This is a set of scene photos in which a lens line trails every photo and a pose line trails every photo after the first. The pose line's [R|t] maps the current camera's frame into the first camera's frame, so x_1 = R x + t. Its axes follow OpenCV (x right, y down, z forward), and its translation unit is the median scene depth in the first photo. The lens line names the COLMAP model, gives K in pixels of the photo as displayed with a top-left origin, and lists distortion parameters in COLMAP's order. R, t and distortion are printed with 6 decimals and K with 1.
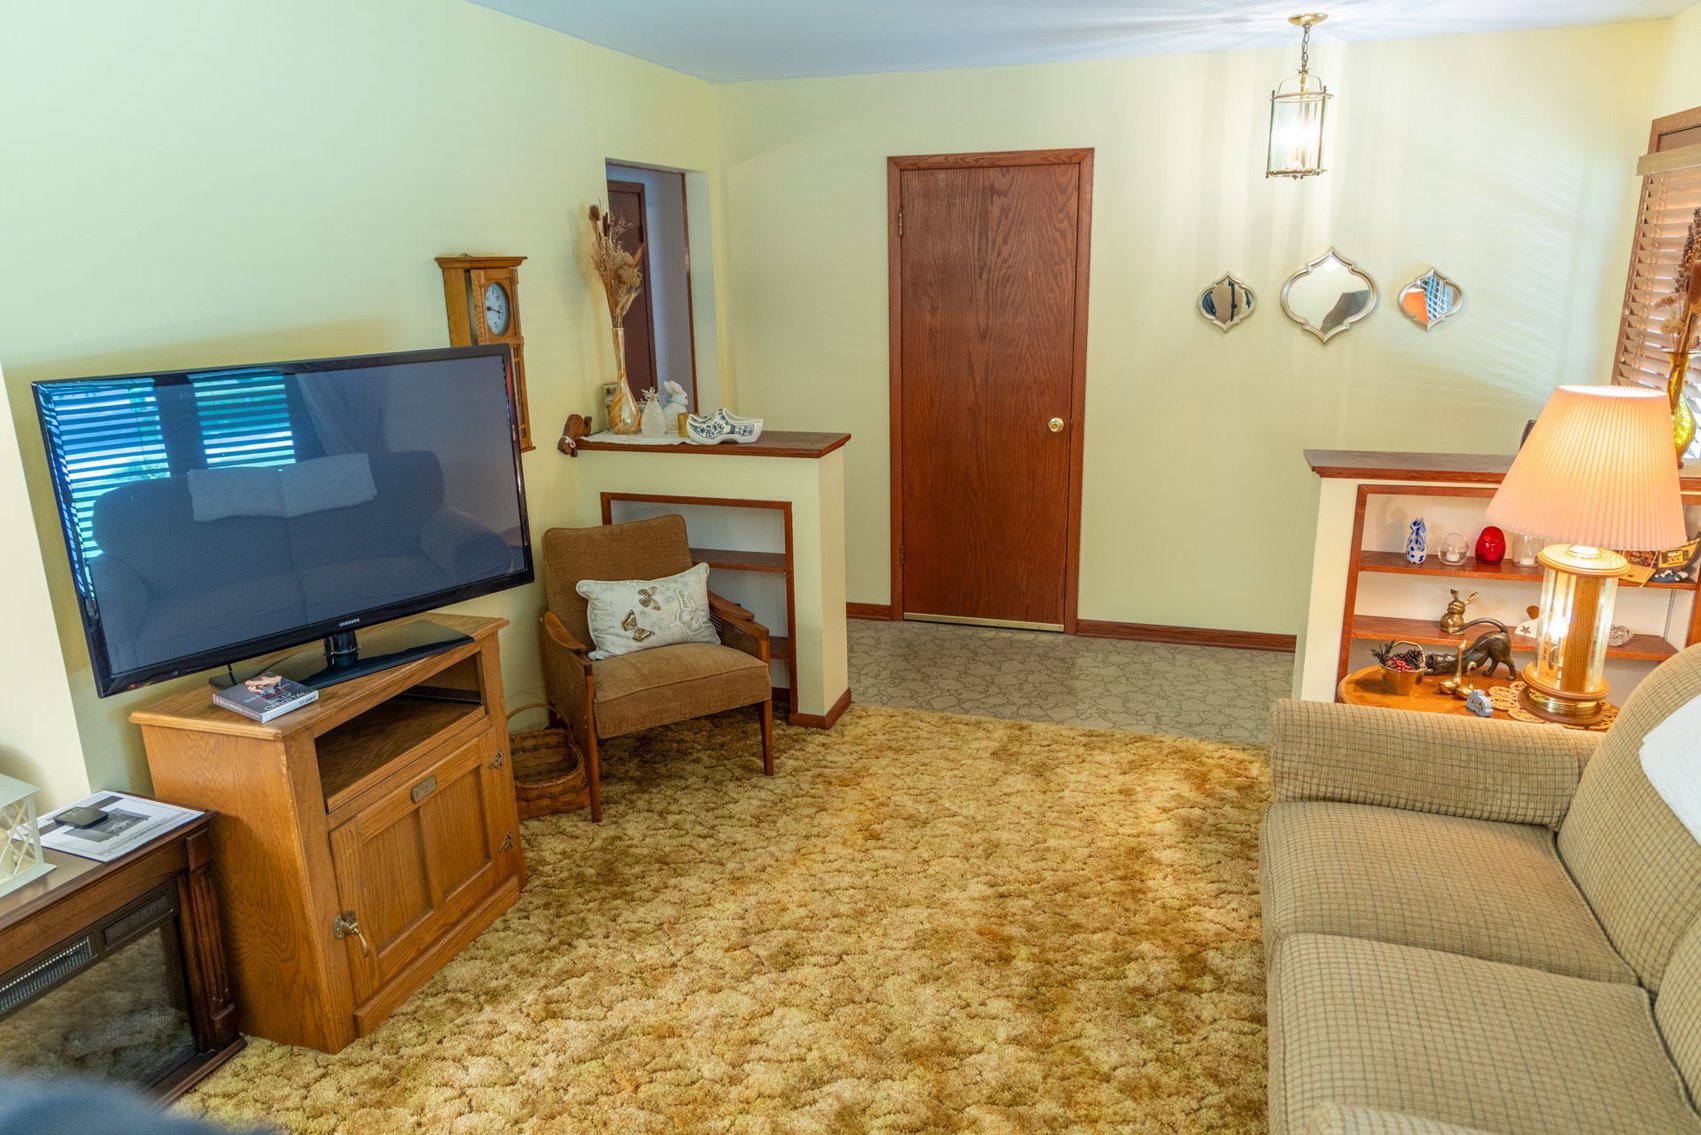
lens RADIAL K [[1130.2, 0, 850.5], [0, 1130.2, 567.5], [0, 0, 1]] dist [-0.002203, -0.000903]
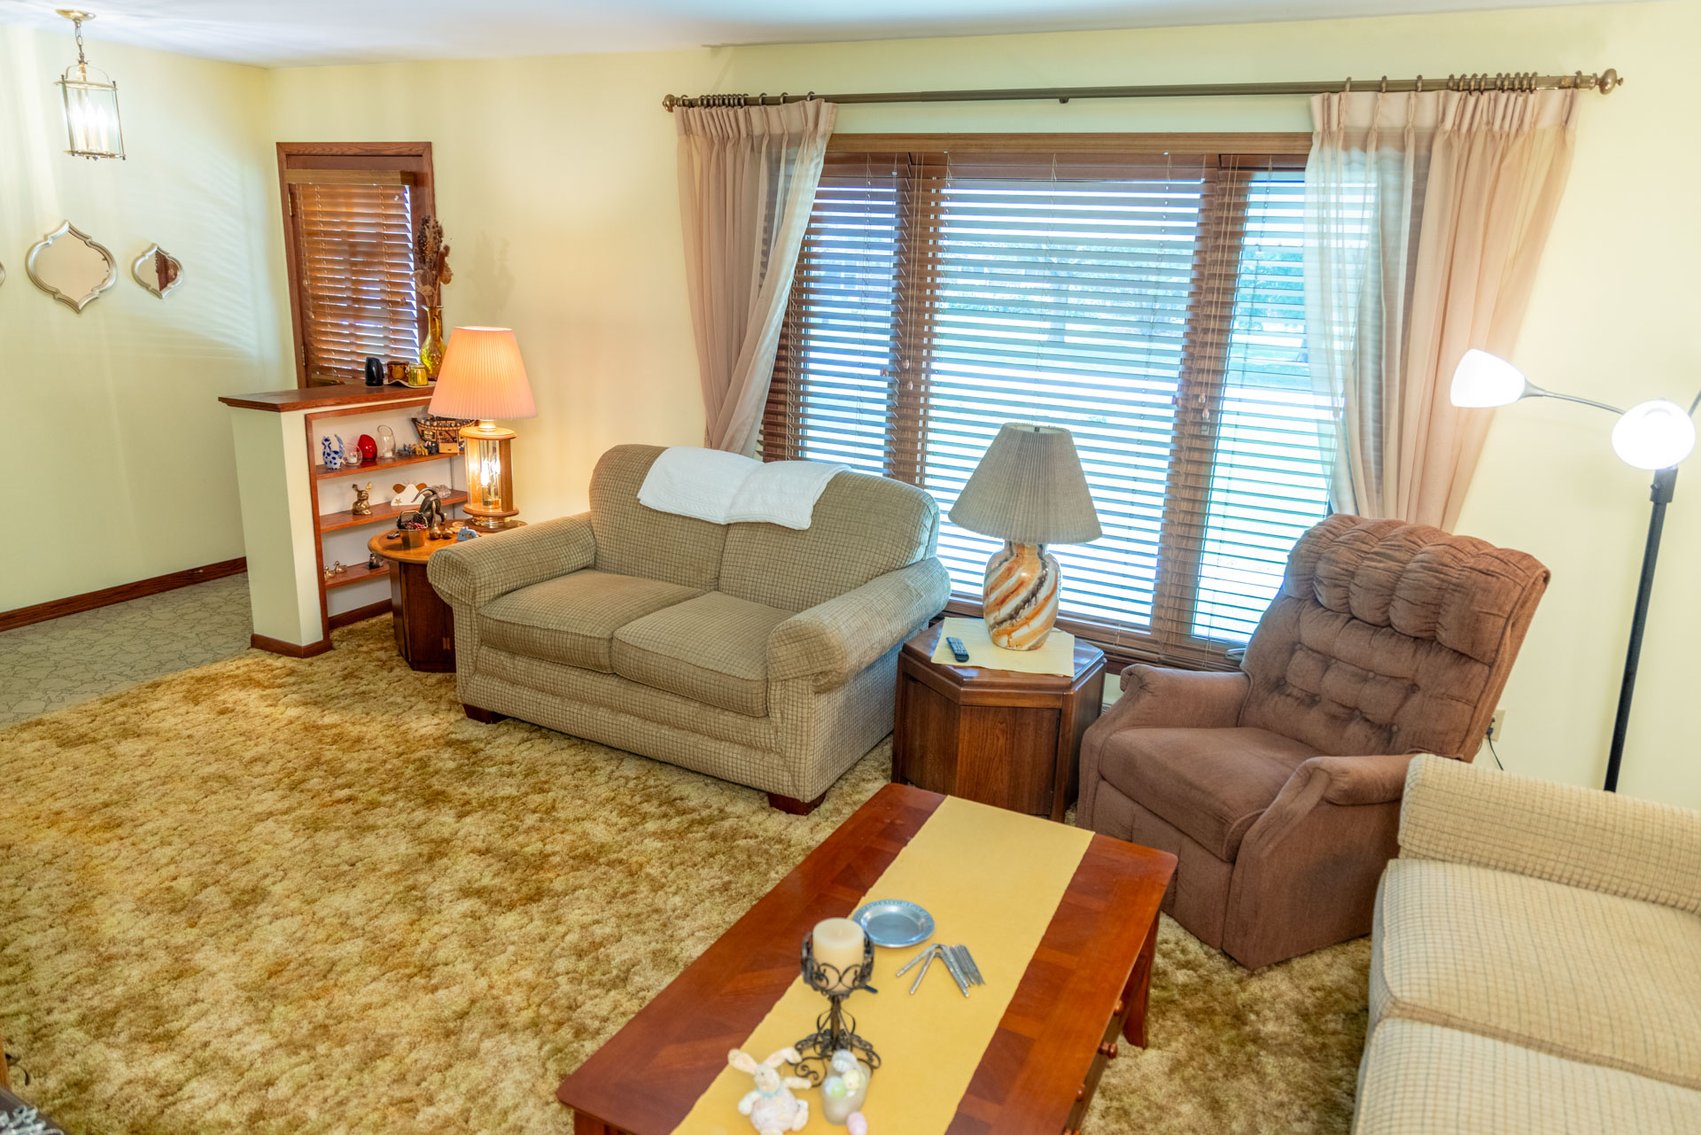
lens RADIAL K [[1197.9, 0, 850.5], [0, 1197.9, 567.5], [0, 0, 1]] dist [0.000198, -0.001790]
pose [[0.149218, -0.225618, 0.962720, -0.777554], [0.215758, 0.957589, 0.190974, -0.030526], [-0.964978, 0.179218, 0.191568, 0.151181]]
